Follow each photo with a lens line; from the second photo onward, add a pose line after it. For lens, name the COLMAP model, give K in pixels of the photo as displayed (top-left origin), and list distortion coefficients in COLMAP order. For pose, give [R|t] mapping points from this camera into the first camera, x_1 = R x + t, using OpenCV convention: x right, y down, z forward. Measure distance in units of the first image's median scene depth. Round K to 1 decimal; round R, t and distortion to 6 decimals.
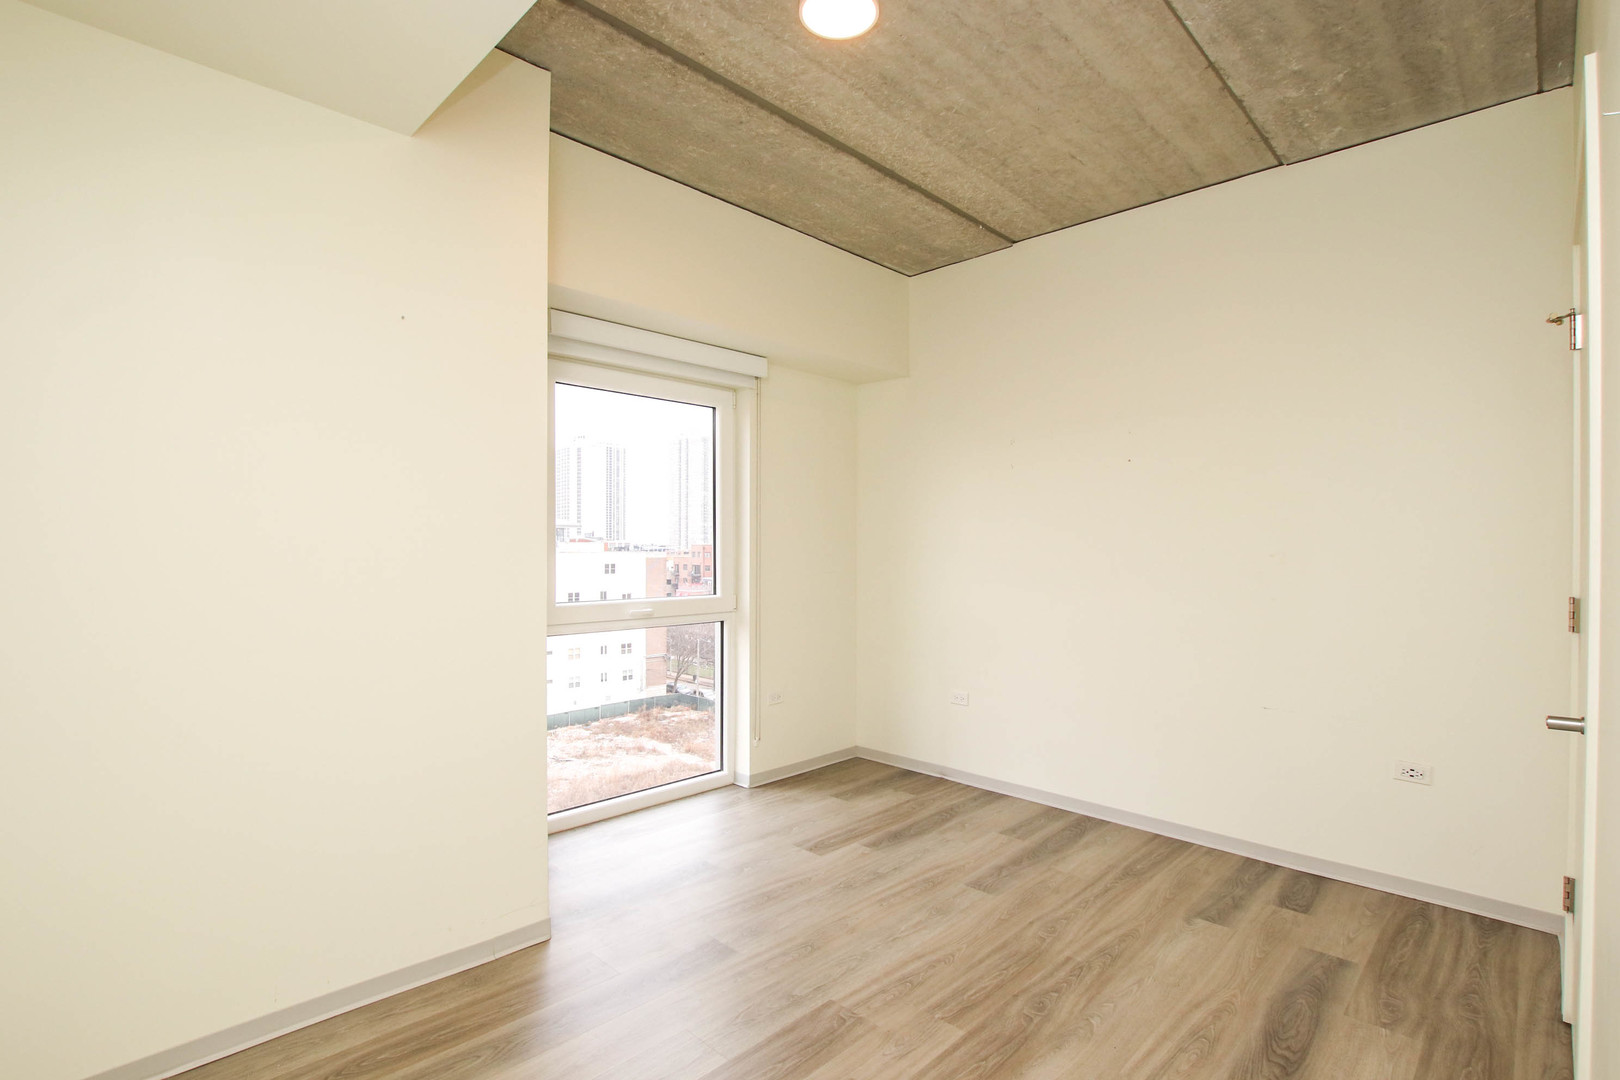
lens RADIAL K [[772.6, 0, 834.8], [0, 772.6, 548.2], [0, 0, 1]] dist [-0.023761, 0.000536]
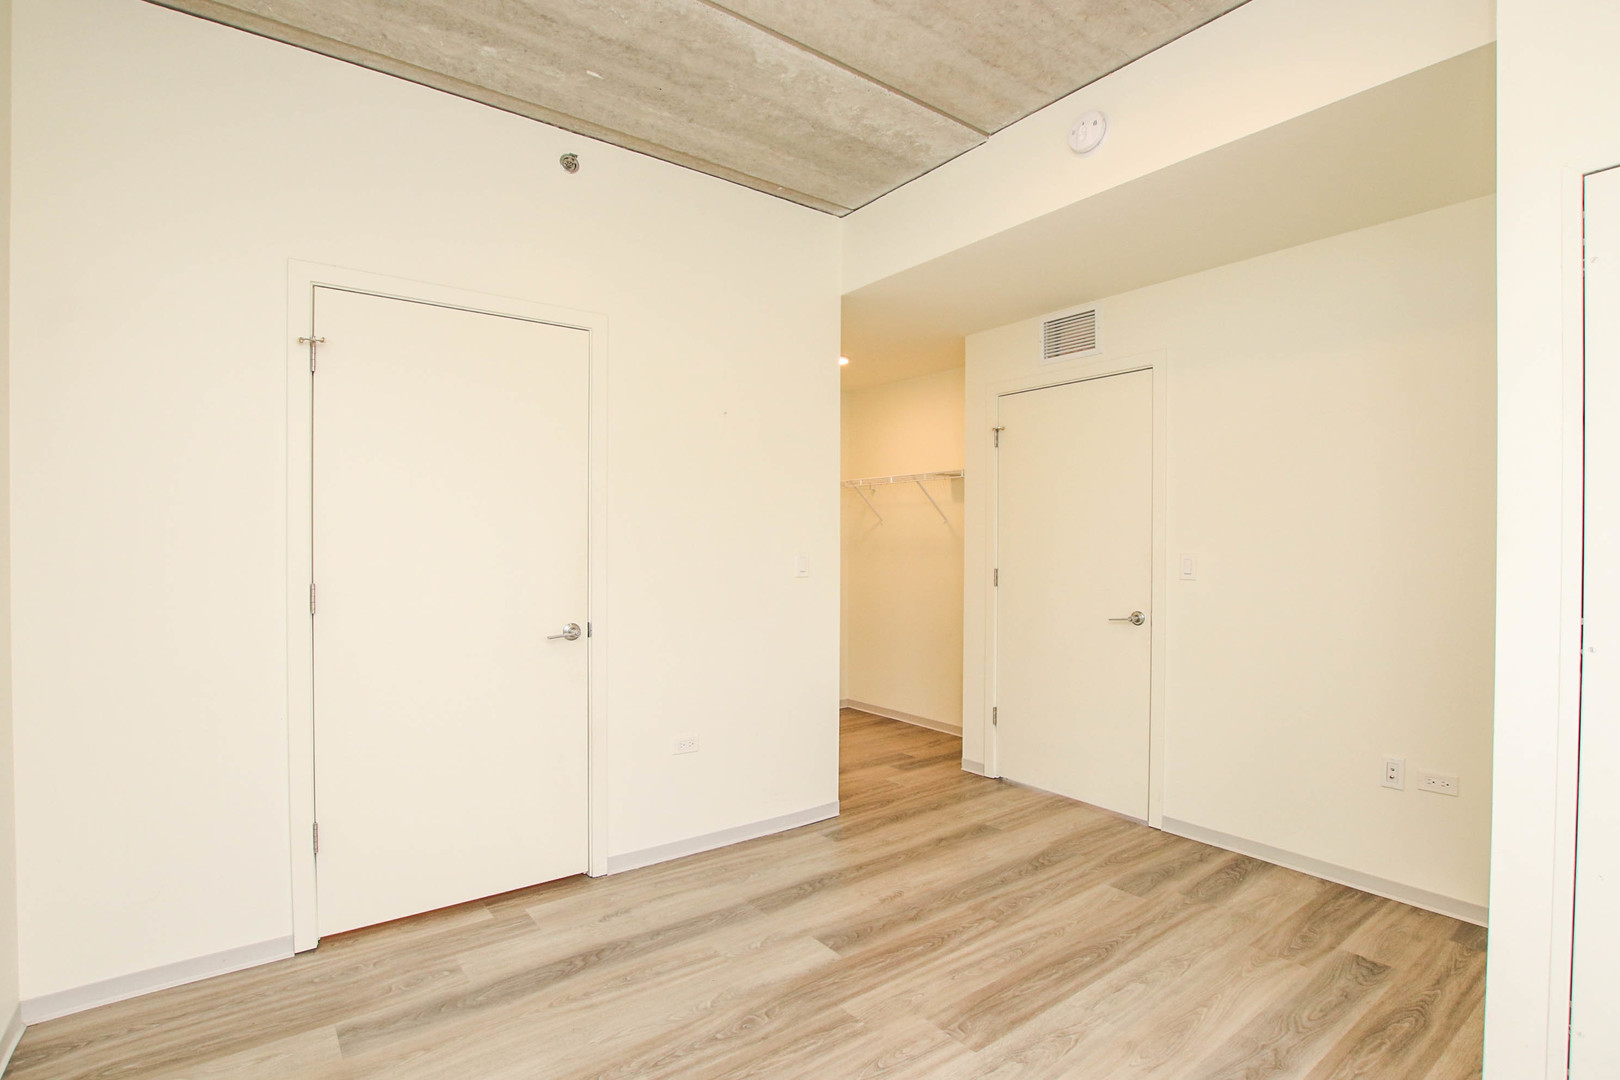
lens RADIAL K [[772.6, 0, 834.8], [0, 772.6, 548.2], [0, 0, 1]] dist [-0.023761, 0.000536]
pose [[-0.990380, -0.008589, 0.138109, 0.039326], [-0.007257, 0.999922, 0.010141, 0.009490], [-0.138185, 0.009042, -0.990365, 1.921570]]
